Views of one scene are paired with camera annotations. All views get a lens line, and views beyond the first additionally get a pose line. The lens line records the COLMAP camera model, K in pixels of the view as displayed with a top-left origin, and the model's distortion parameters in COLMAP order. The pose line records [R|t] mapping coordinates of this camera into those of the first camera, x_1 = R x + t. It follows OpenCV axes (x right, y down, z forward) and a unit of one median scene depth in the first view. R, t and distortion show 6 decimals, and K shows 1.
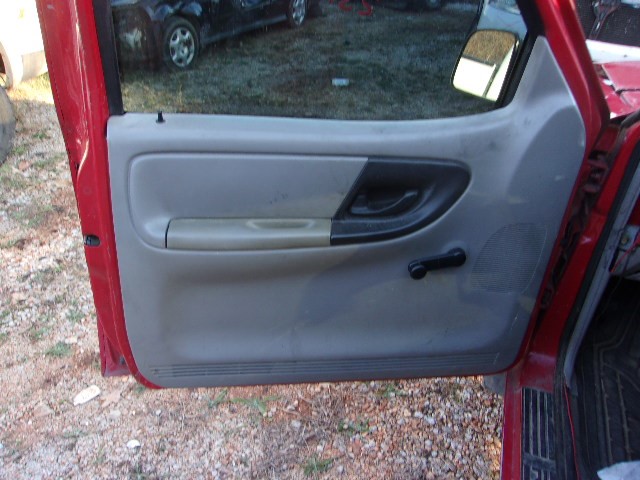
lens RADIAL K [[503.4, 0, 319.5], [0, 503.4, 237.8], [0, 0, 1]] dist [-0.000018, 0.007193]
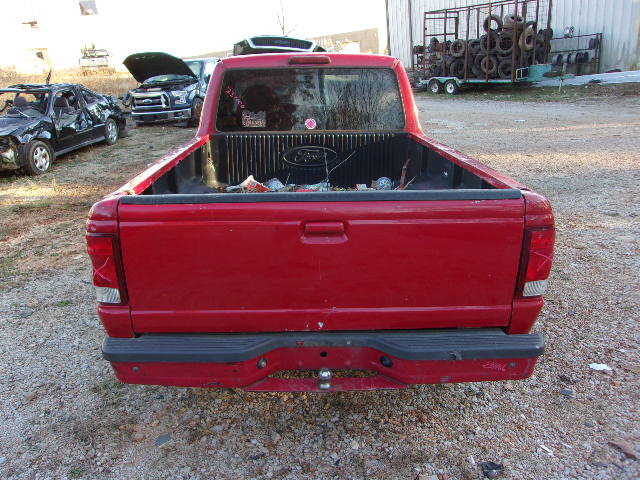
lens RADIAL K [[503.4, 0, 319.0], [0, 503.4, 241.7], [0, 0, 1]] dist [-0.000018, 0.007193]
pose [[0.918711, -0.191298, 0.345508, -0.074410], [0.263531, 0.948543, -0.175552, 0.353117], [-0.294147, 0.252333, 0.921849, -0.598532]]
